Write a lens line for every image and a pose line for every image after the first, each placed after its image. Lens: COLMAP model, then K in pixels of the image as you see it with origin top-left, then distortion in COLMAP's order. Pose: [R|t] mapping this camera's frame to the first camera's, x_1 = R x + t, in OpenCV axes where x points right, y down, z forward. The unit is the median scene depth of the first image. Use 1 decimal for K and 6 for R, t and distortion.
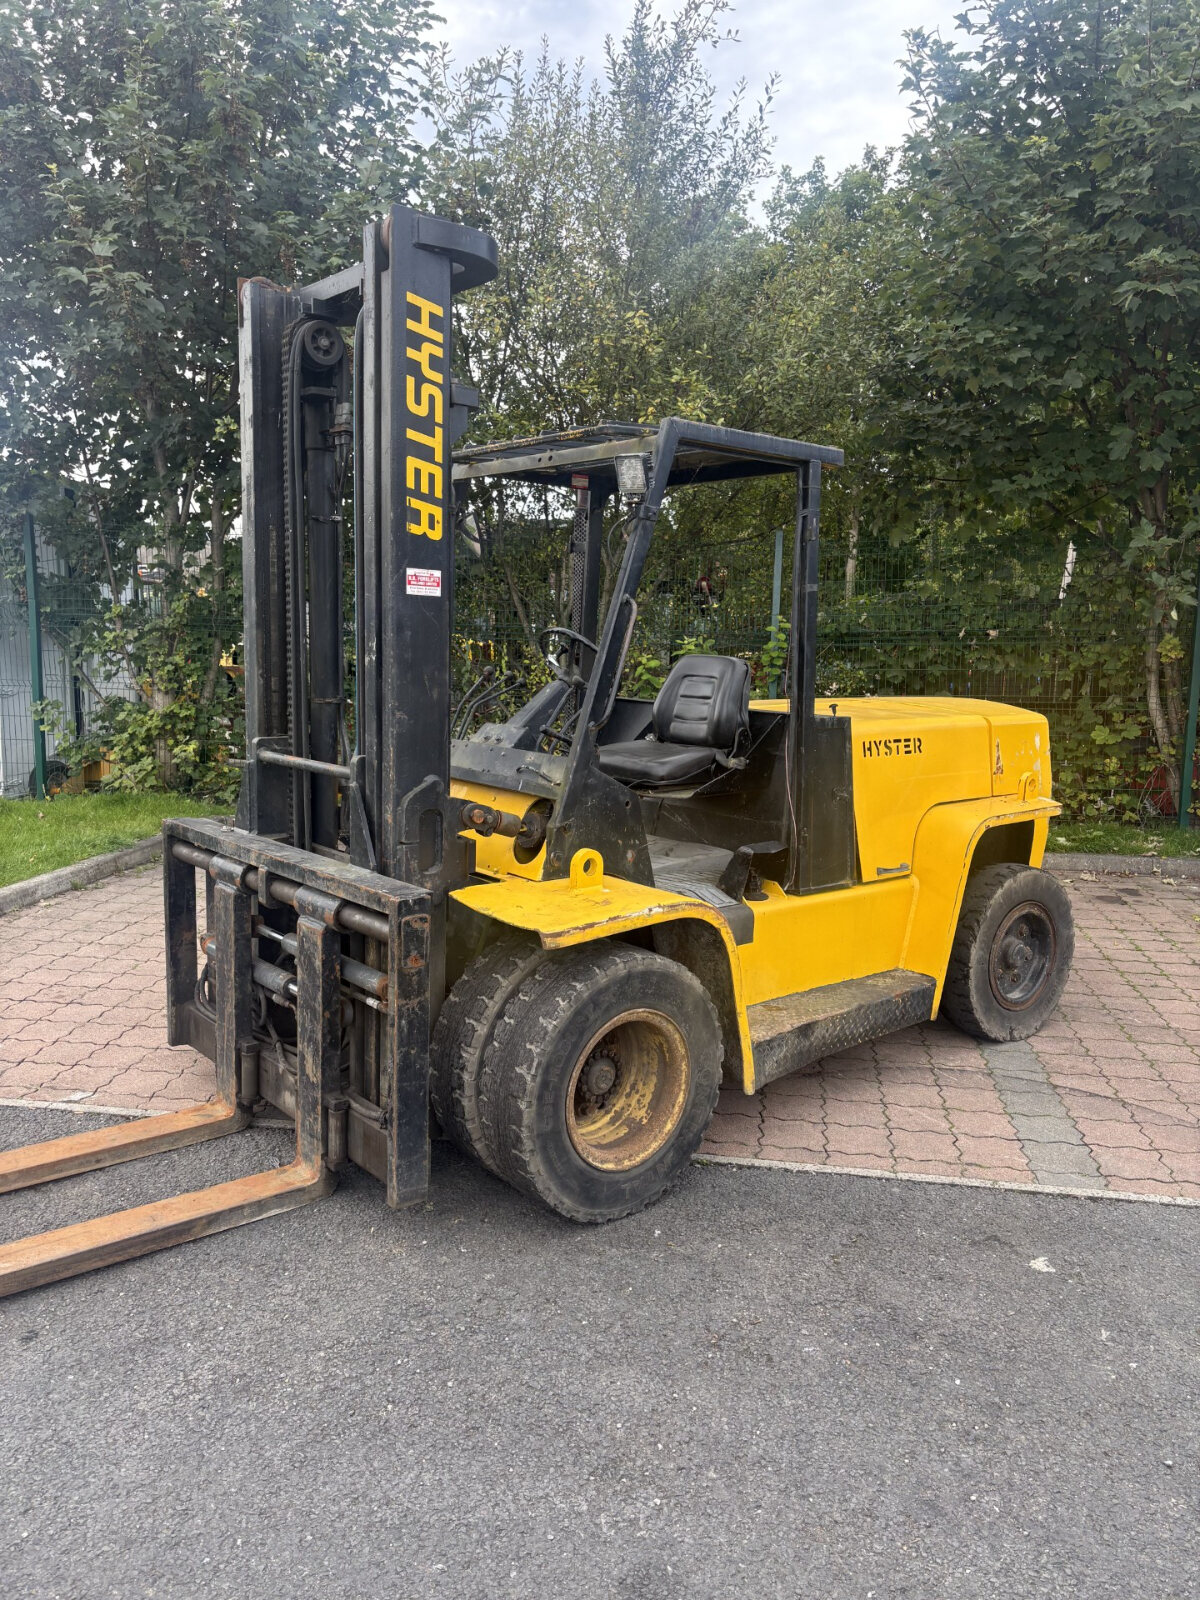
lens RADIAL K [[1212.8, 0, 597.1], [0, 1212.8, 802.9], [0, 0, 1]] dist [0.026135, -0.027029]
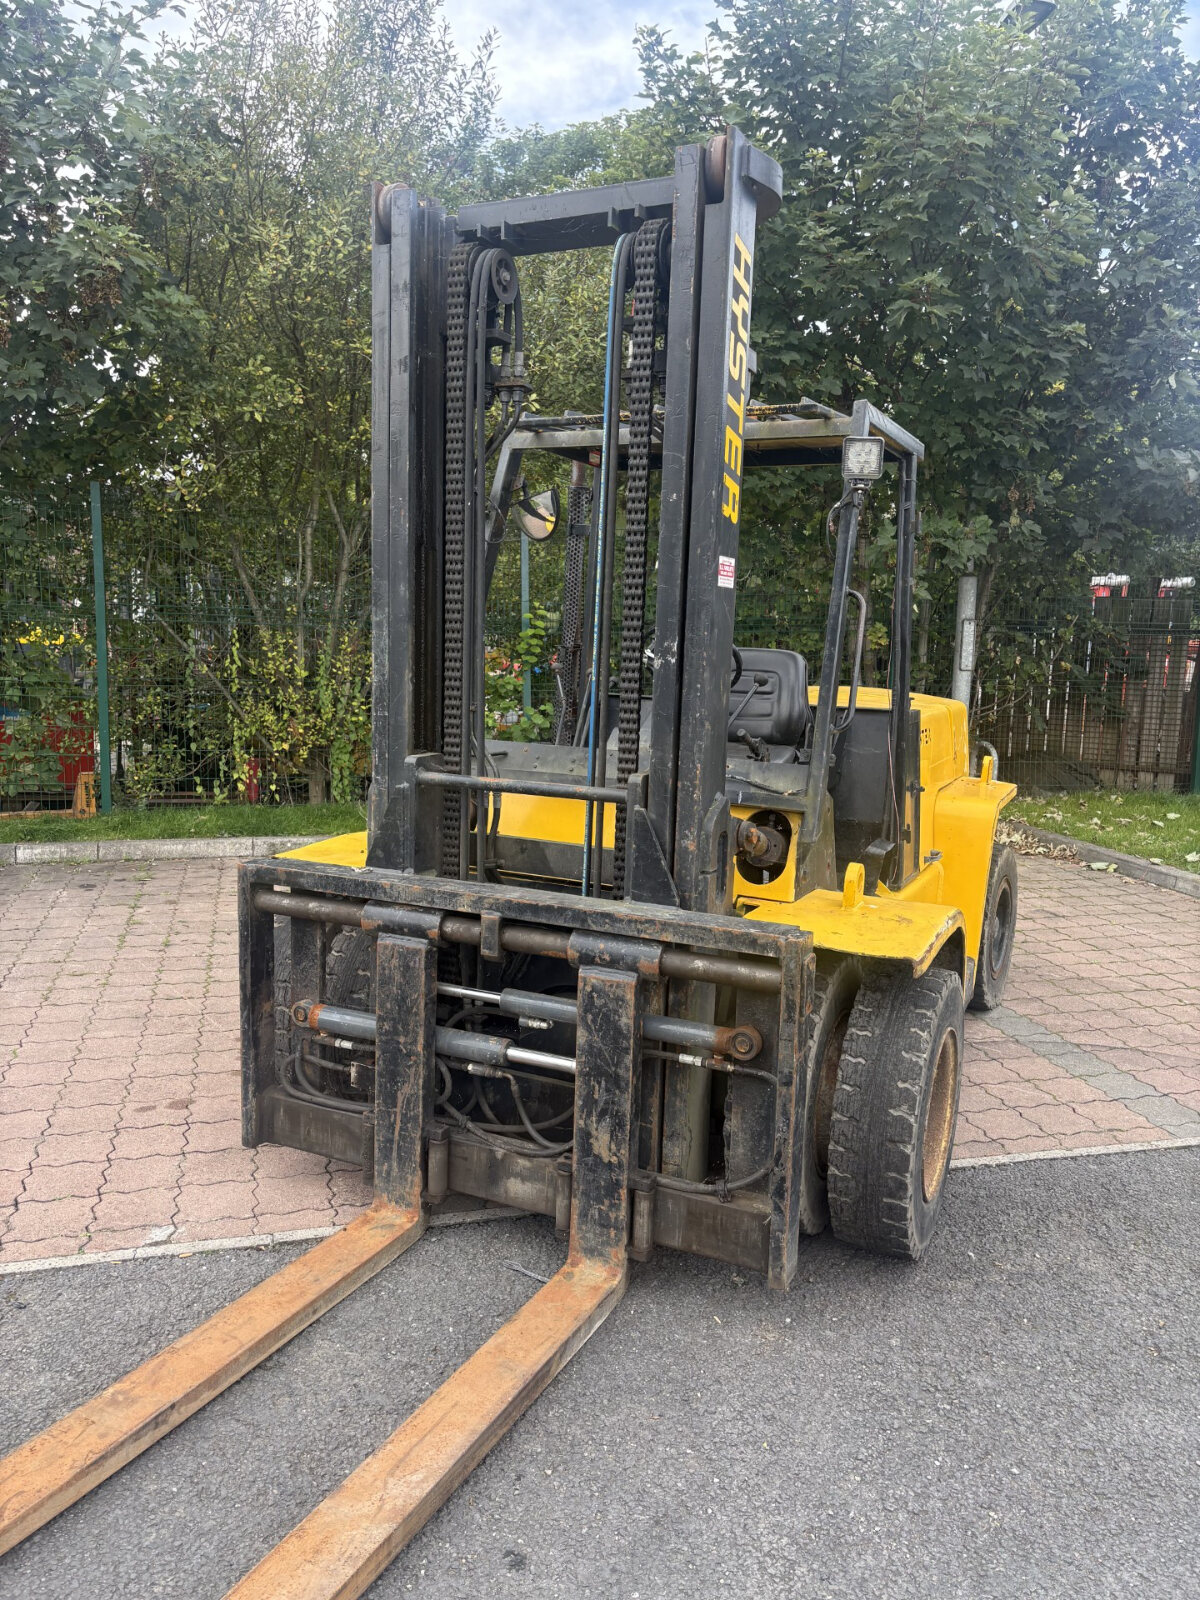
lens RADIAL K [[1212.8, 0, 594.9], [0, 1212.8, 800.4], [0, 0, 1]] dist [0.026135, -0.027029]
pose [[0.912020, -0.055546, 0.406368, -0.480860], [0.049915, 0.998454, 0.024453, -0.035840], [-0.407098, -0.002018, 0.913382, 0.197224]]
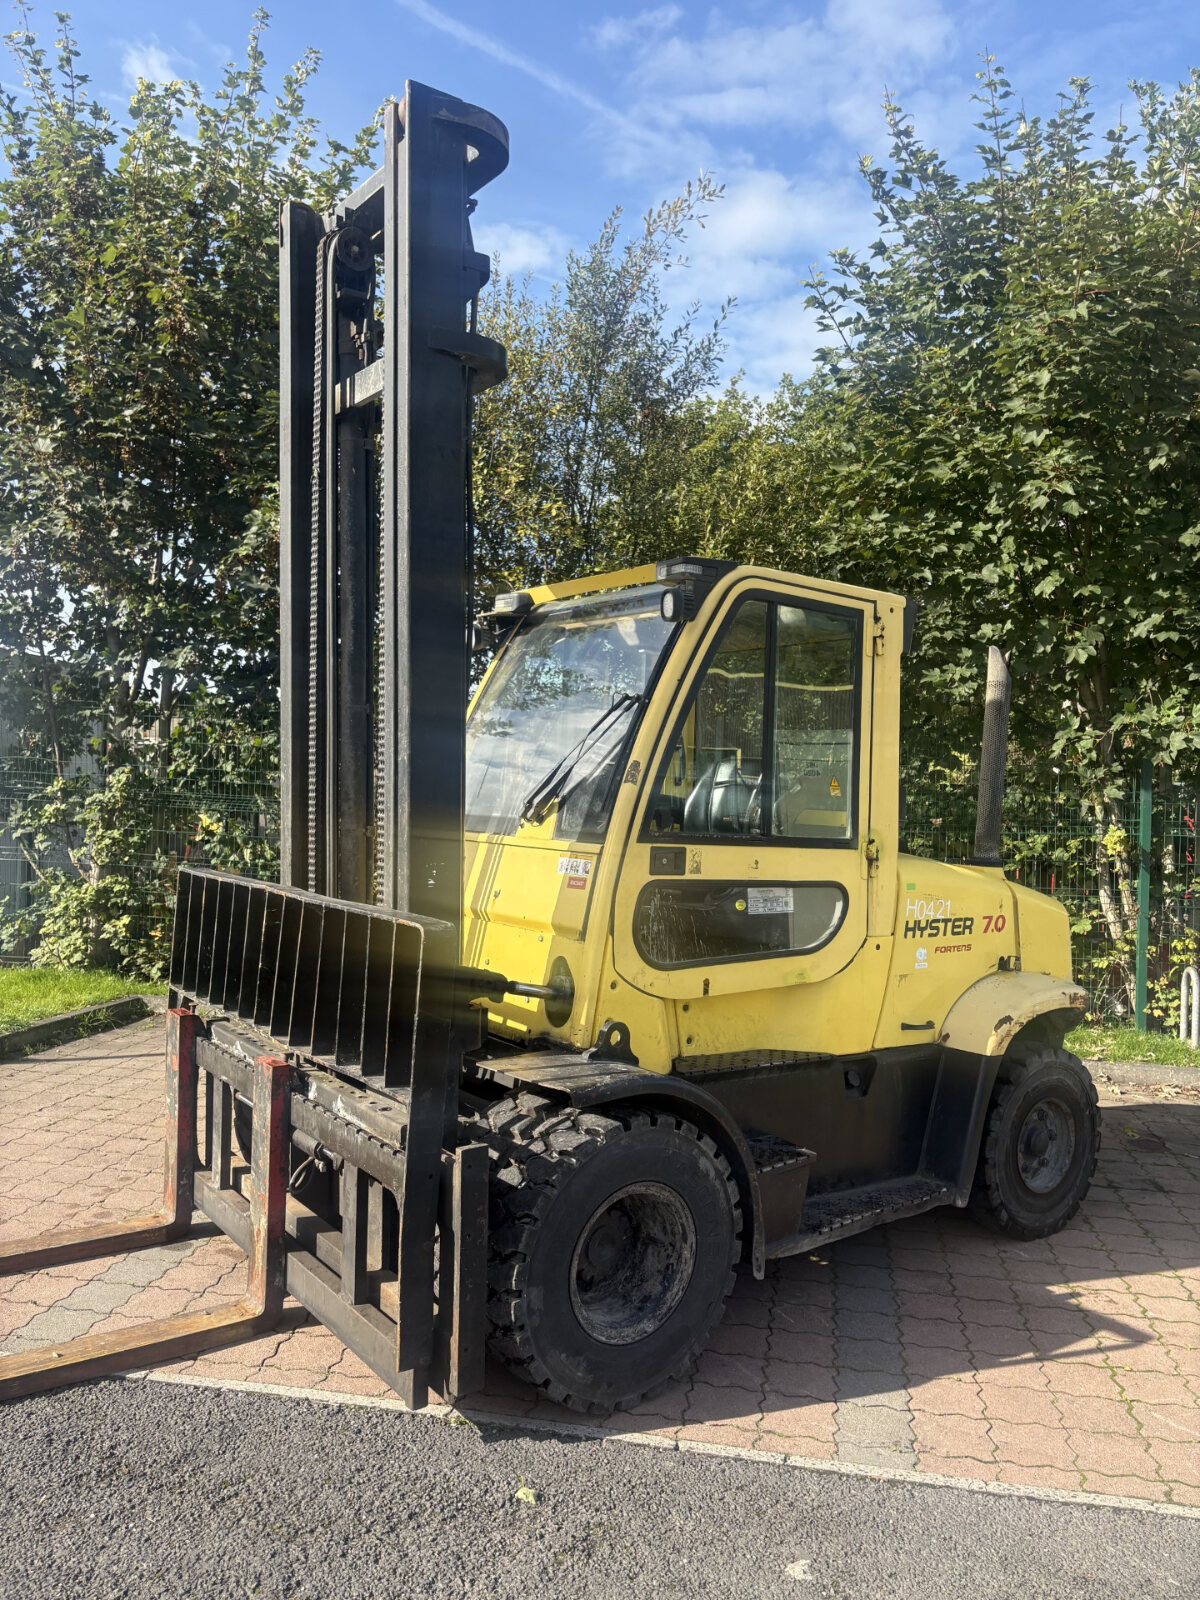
lens RADIAL K [[1212.8, 0, 602.9], [0, 1212.8, 795.1], [0, 0, 1]] dist [0.026135, -0.027029]
pose [[0.999451, 0.016748, -0.028598, 0.190278], [-0.020822, 0.988663, -0.148700, -0.022065], [0.025783, 0.149214, 0.988469, 0.055302]]
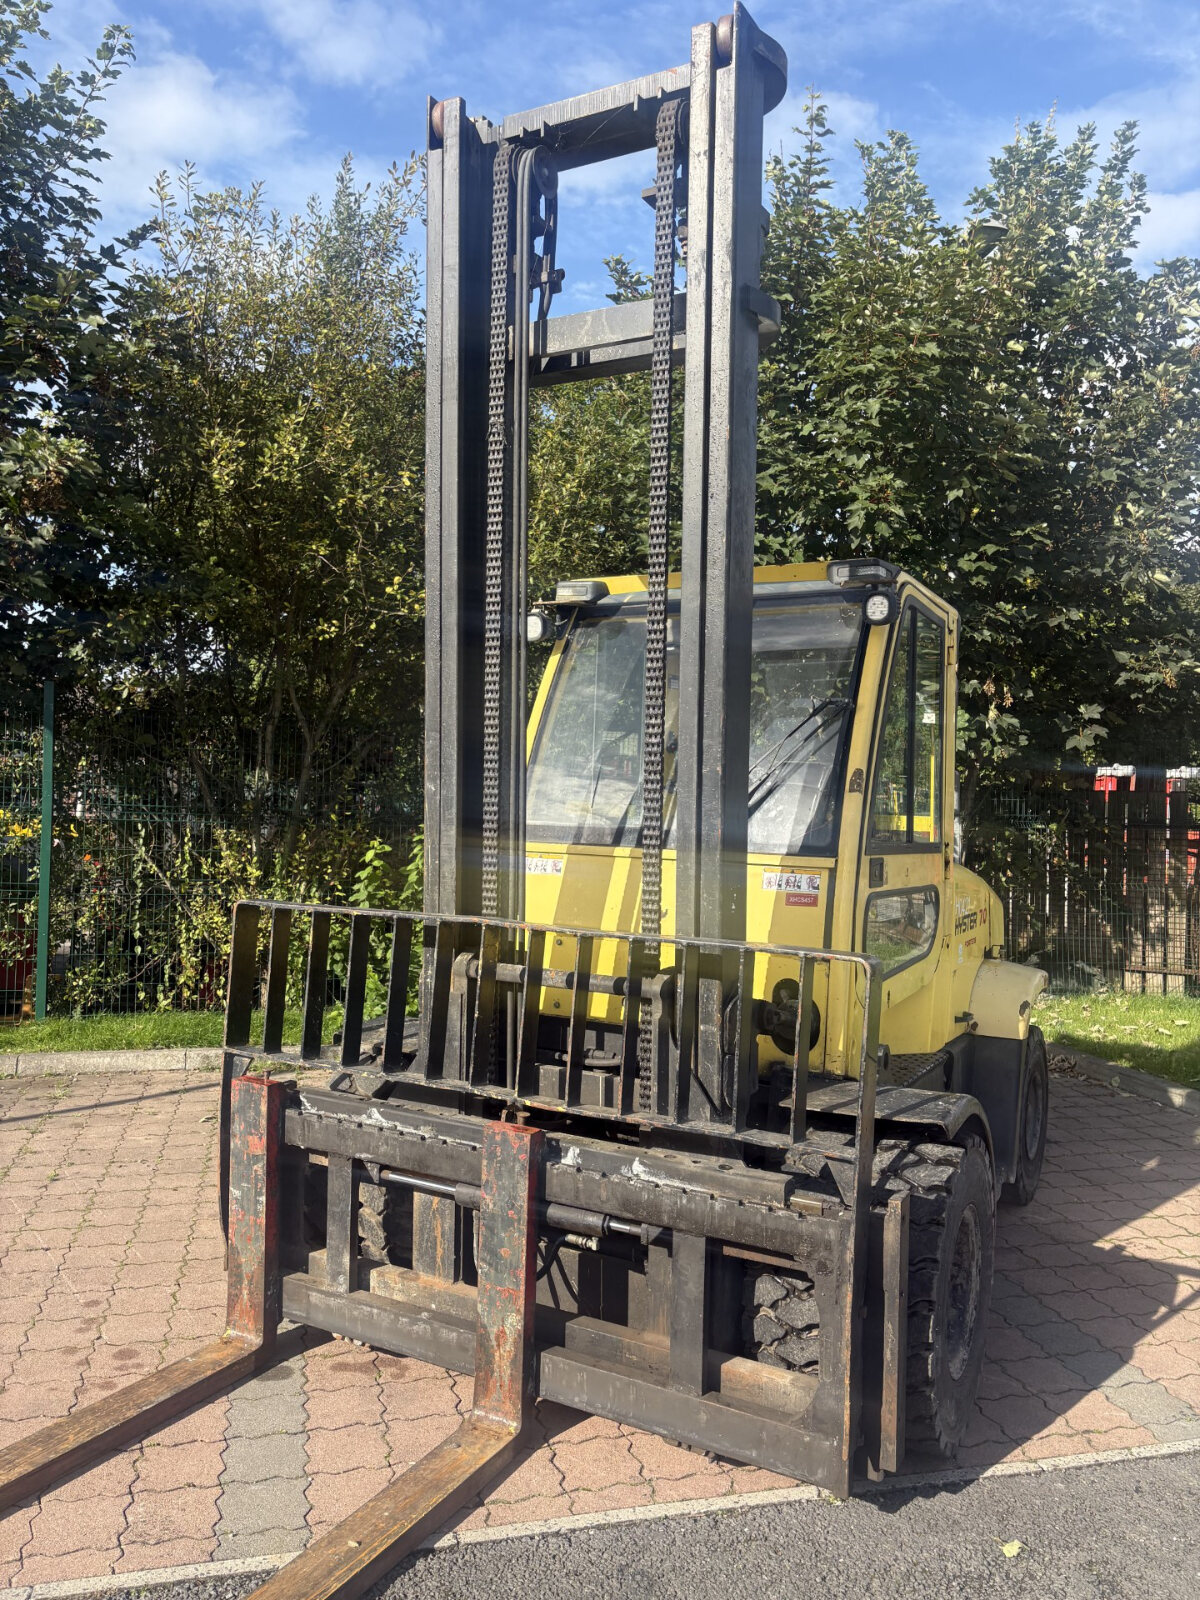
lens RADIAL K [[1212.8, 0, 600.1], [0, 1212.8, 795.3], [0, 0, 1]] dist [0.026135, -0.027029]
pose [[0.919349, 0.006263, 0.393392, -0.348478], [0.049690, 0.990018, -0.131888, -0.060865], [-0.390292, 0.140799, 0.909862, 0.237866]]
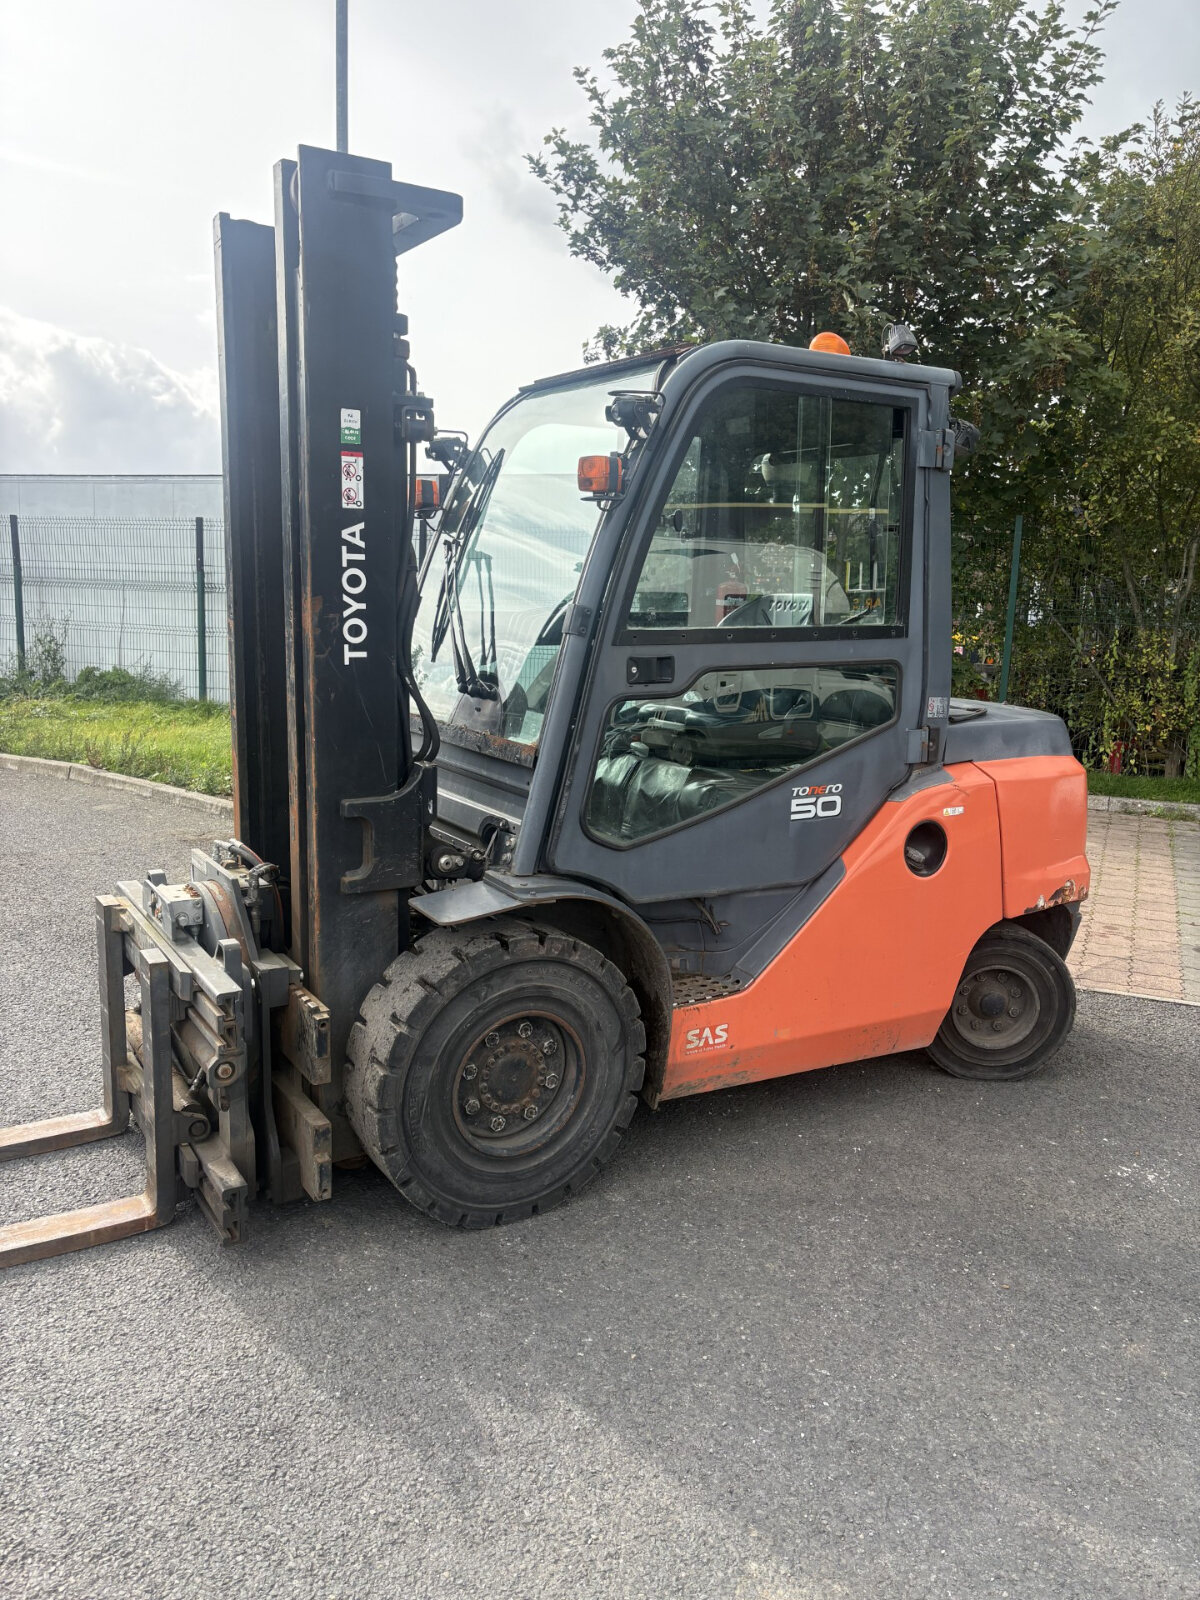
lens RADIAL K [[1212.8, 0, 588.4], [0, 1212.8, 809.4], [0, 0, 1]] dist [0.026135, -0.027029]
pose [[0.963319, 0.061572, -0.261202, -0.555930], [-0.056070, 0.998021, 0.028470, 0.055607], [0.262438, -0.012780, 0.964864, -0.394352]]
